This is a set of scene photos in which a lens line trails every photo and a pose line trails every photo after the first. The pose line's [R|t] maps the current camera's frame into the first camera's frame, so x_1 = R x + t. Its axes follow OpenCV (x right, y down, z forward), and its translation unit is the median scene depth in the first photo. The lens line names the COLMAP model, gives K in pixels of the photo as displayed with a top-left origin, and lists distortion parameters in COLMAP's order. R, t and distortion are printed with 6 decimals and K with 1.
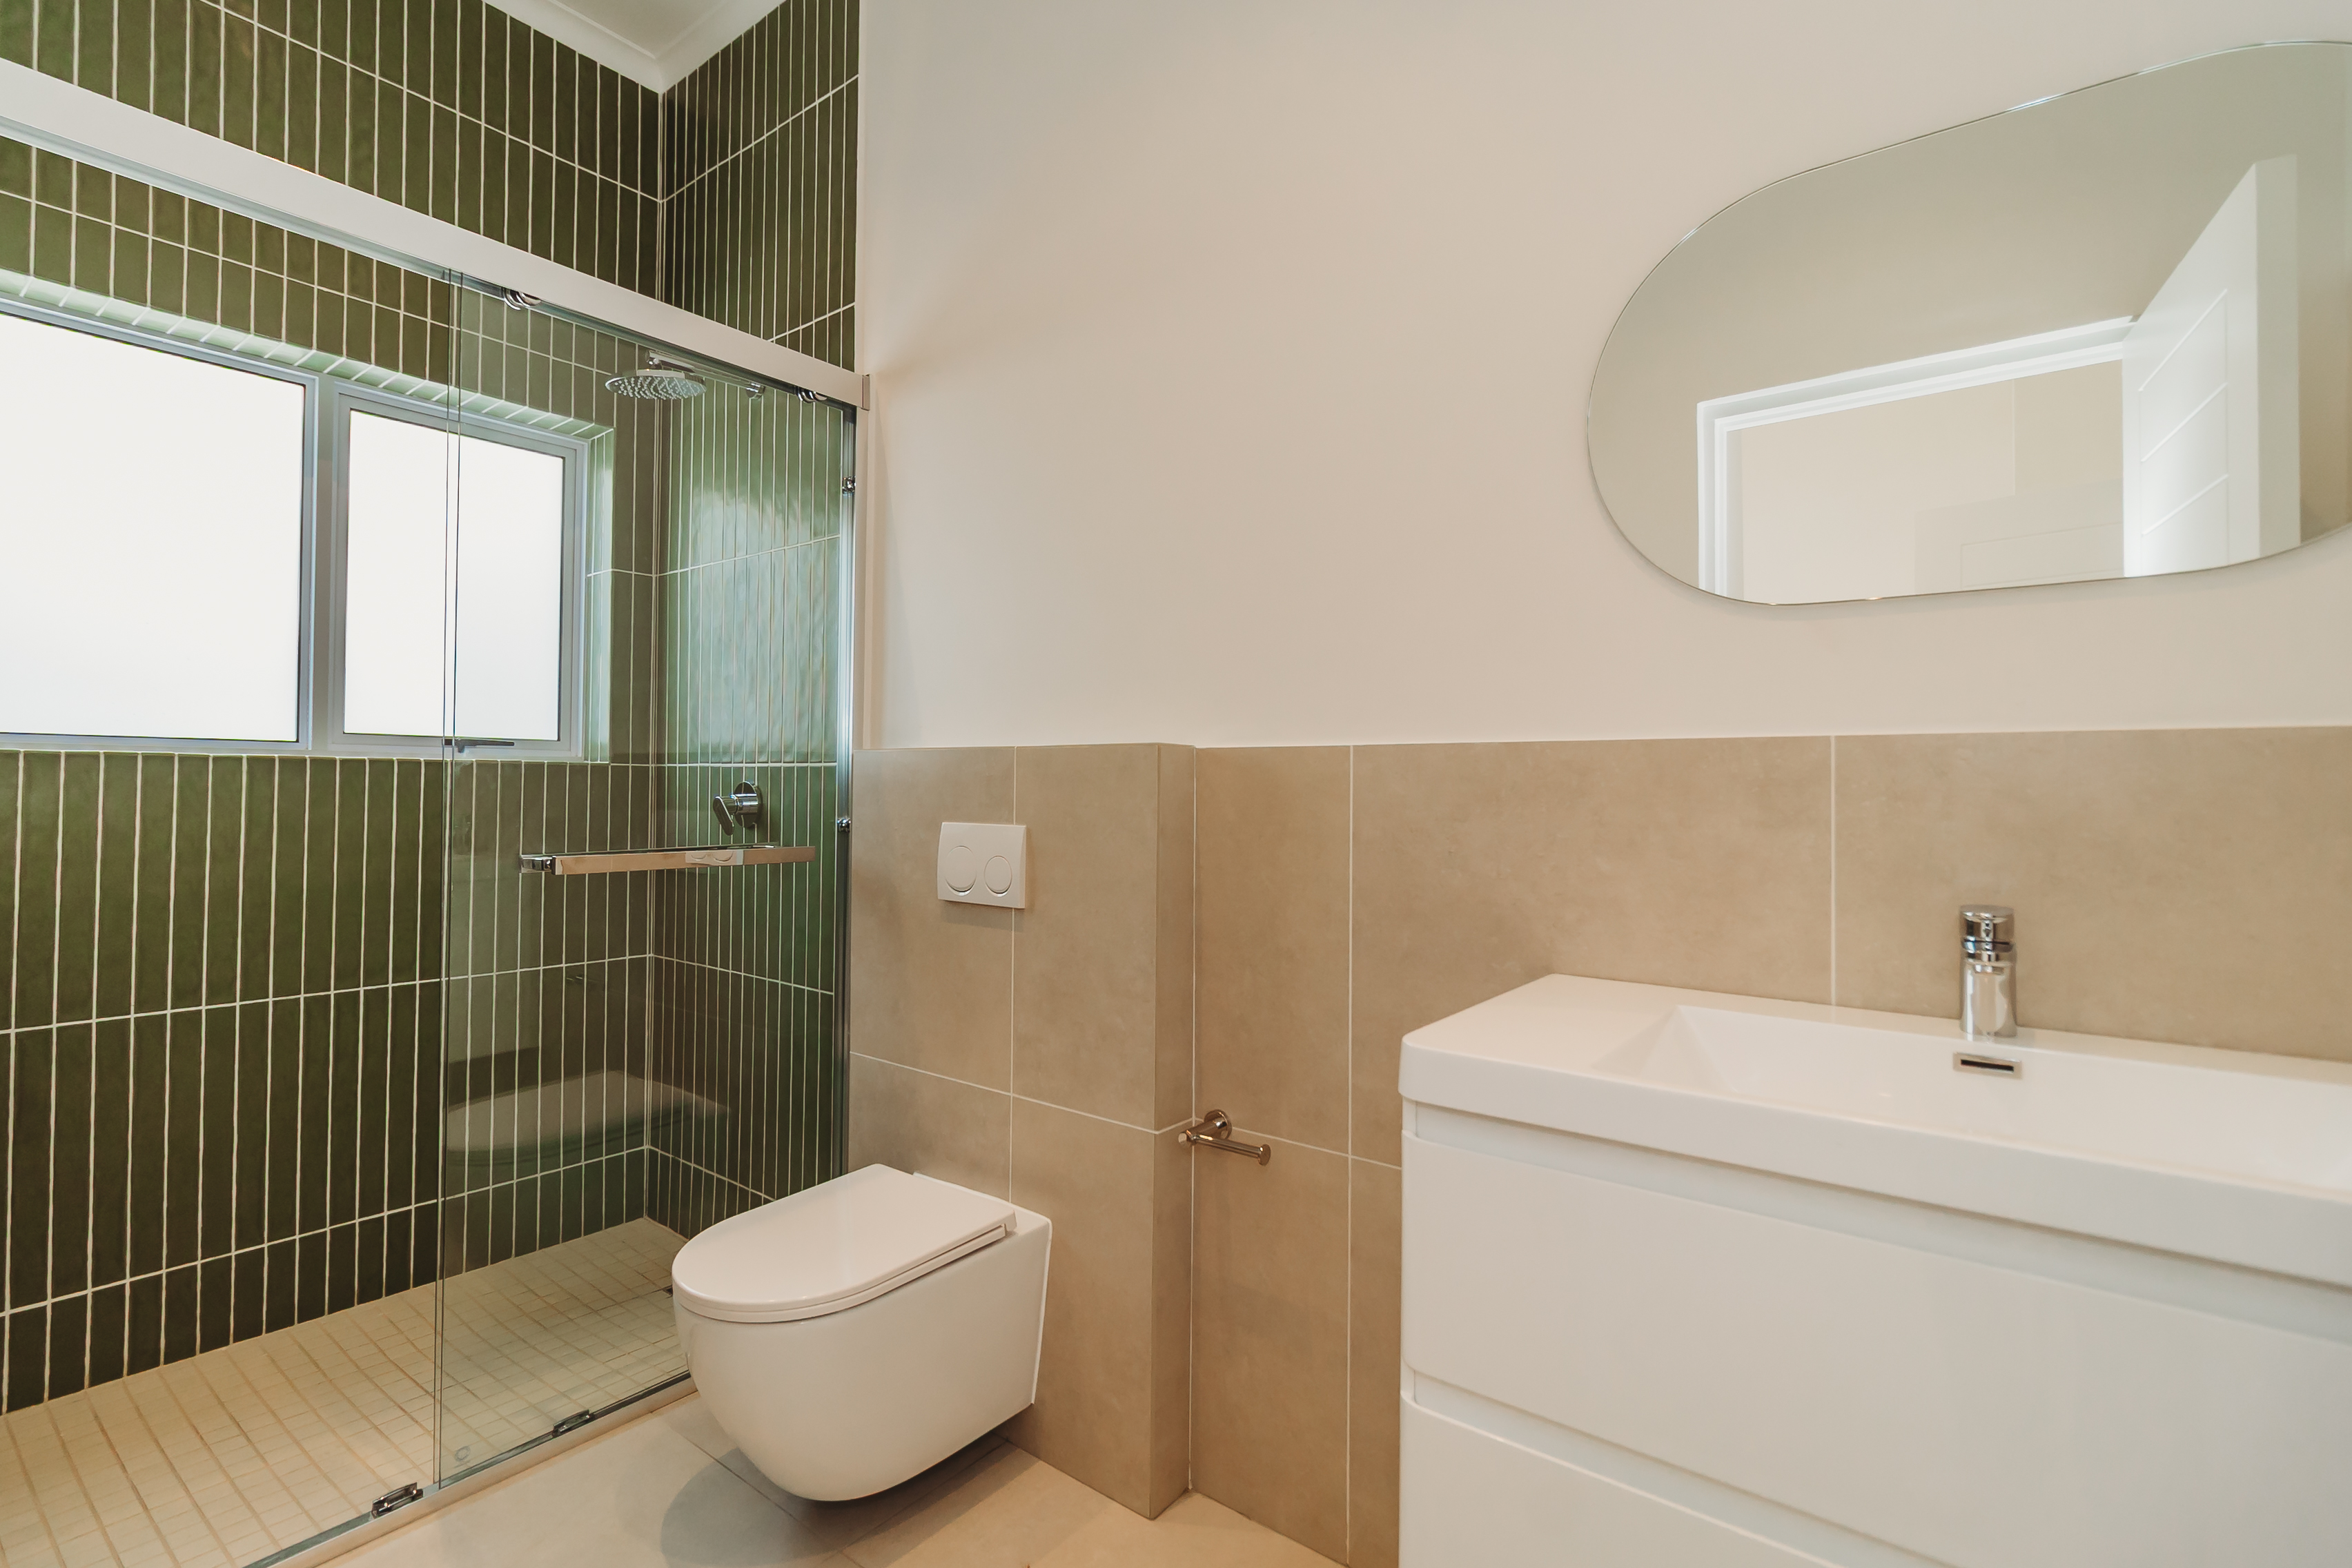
lens RADIAL K [[1085.9, 0, 1154.4], [0, 1085.9, 786.5], [0, 0, 1]] dist [0.003493, -0.000752]
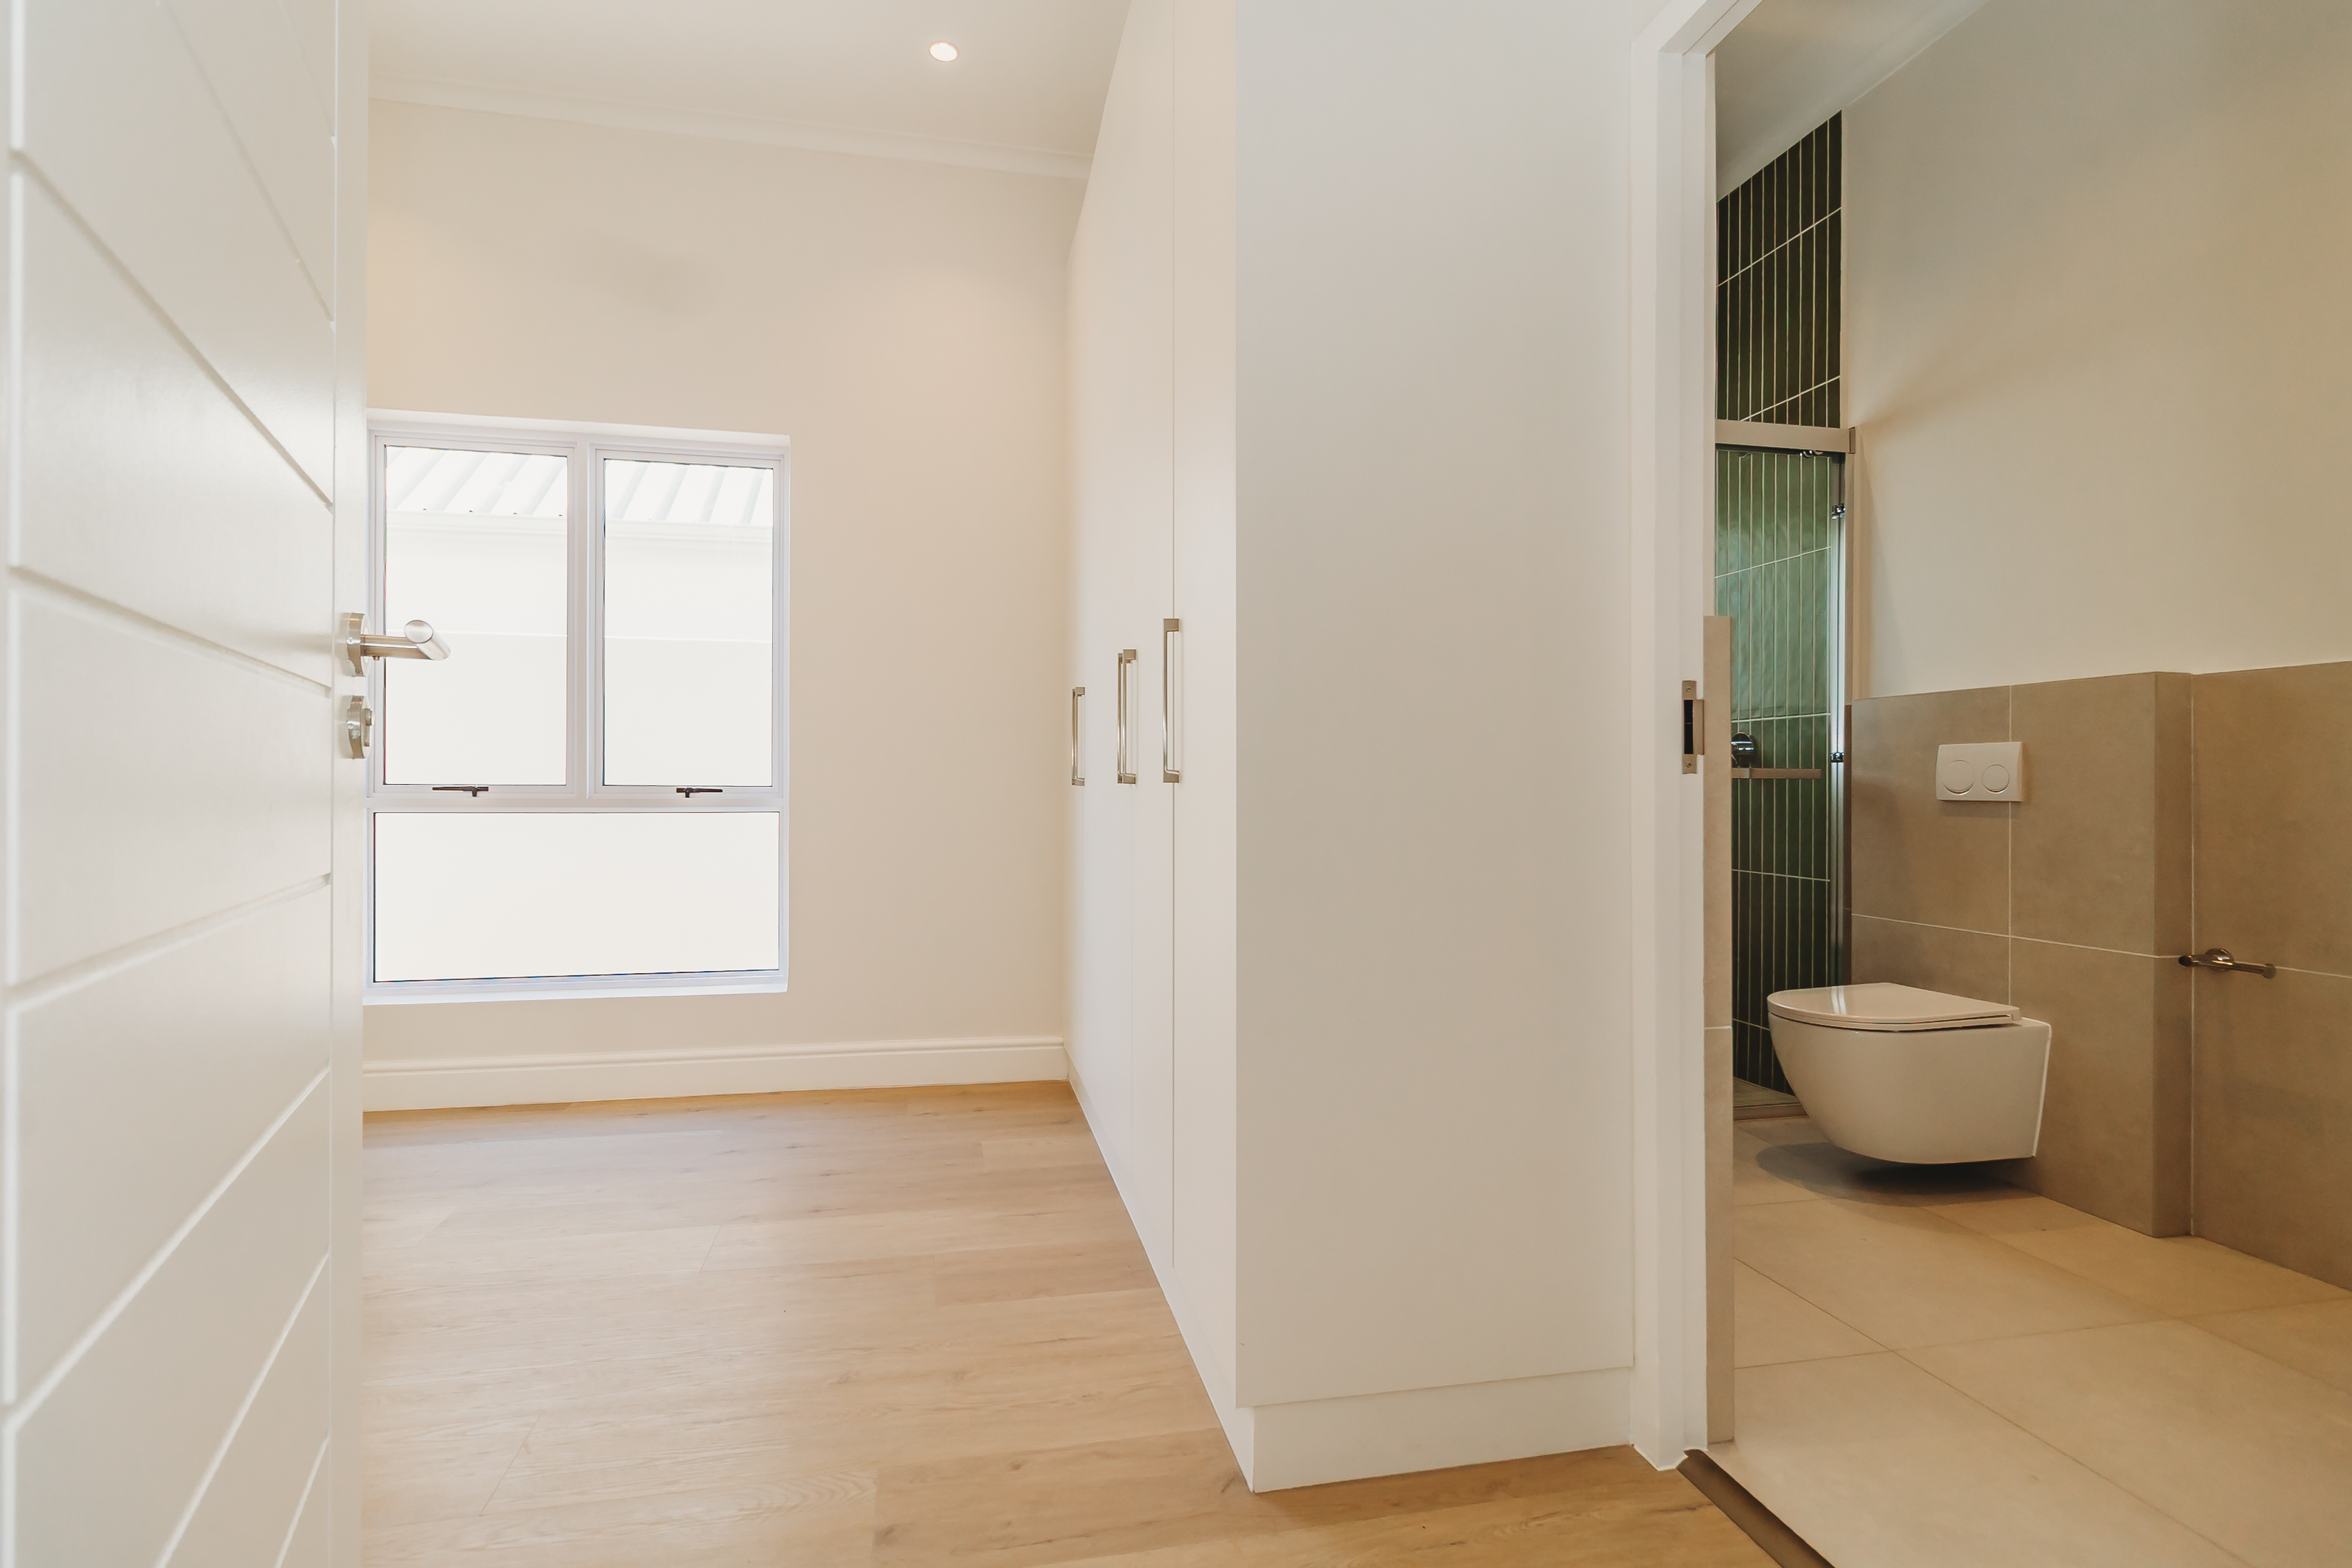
lens RADIAL K [[1085.9, 0, 1154.4], [0, 1085.9, 786.5], [0, 0, 1]] dist [0.003493, -0.000752]
pose [[0.760337, -0.006085, -0.649500, -0.055517], [0.002686, 0.999977, -0.006223, 0.093239], [0.649523, 0.002987, 0.760336, -0.721968]]
